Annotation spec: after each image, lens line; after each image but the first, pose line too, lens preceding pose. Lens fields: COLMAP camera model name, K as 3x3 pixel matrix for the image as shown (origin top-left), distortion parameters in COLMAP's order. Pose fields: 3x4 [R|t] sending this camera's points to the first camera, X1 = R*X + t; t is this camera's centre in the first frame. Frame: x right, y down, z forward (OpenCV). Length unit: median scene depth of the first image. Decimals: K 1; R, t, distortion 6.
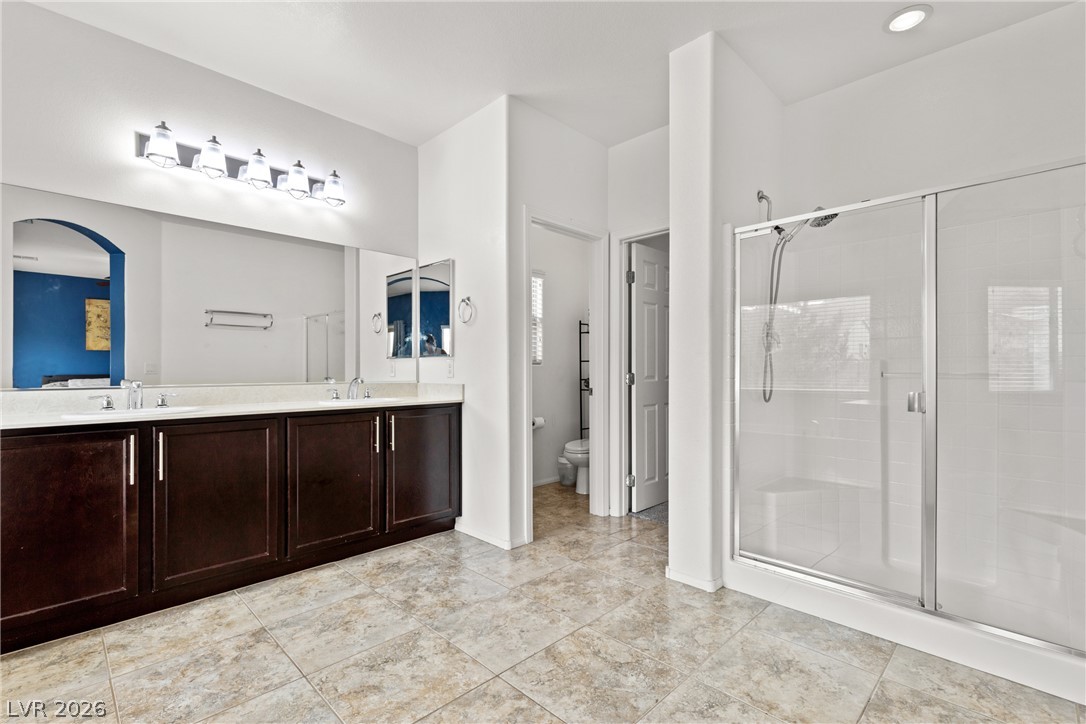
lens RADIAL K [[492.8, 0, 546.0], [0, 492.8, 365.8], [0, 0, 1]] dist [0.012347, 0.000060]
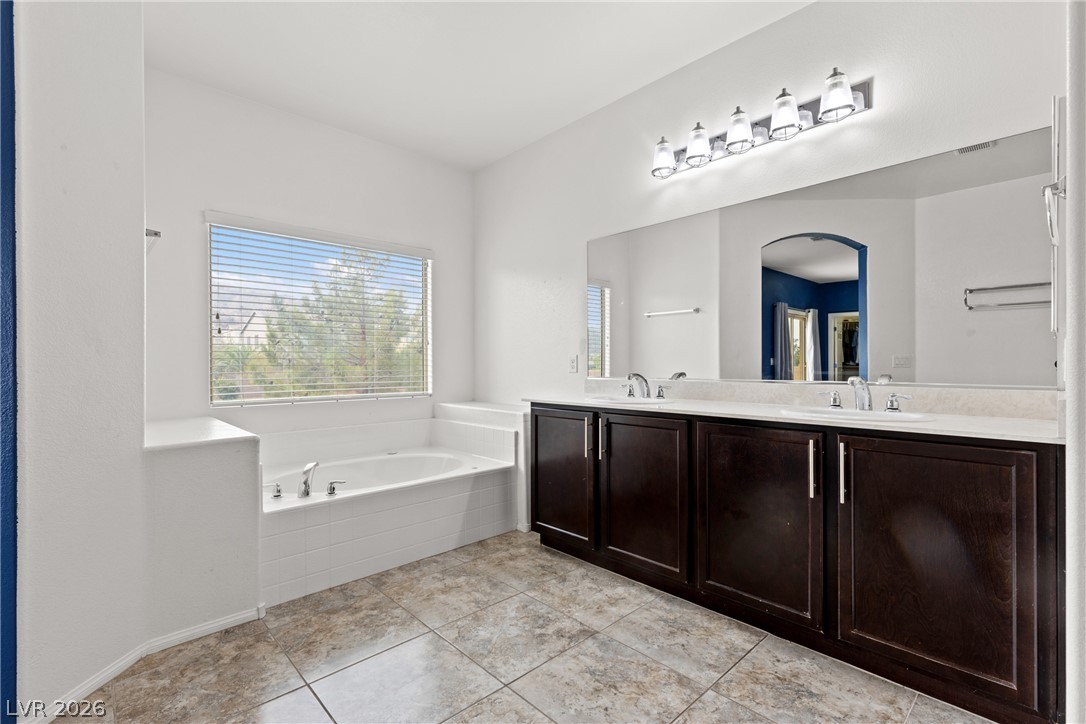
lens RADIAL K [[492.8, 0, 546.3], [0, 492.8, 363.0], [0, 0, 1]] dist [0.012347, 0.000060]
pose [[-0.016986, 0.001458, -0.999855, 0.359095], [0.005697, 0.999983, 0.001361, 0.005083], [0.999839, -0.005673, -0.016994, 0.855874]]
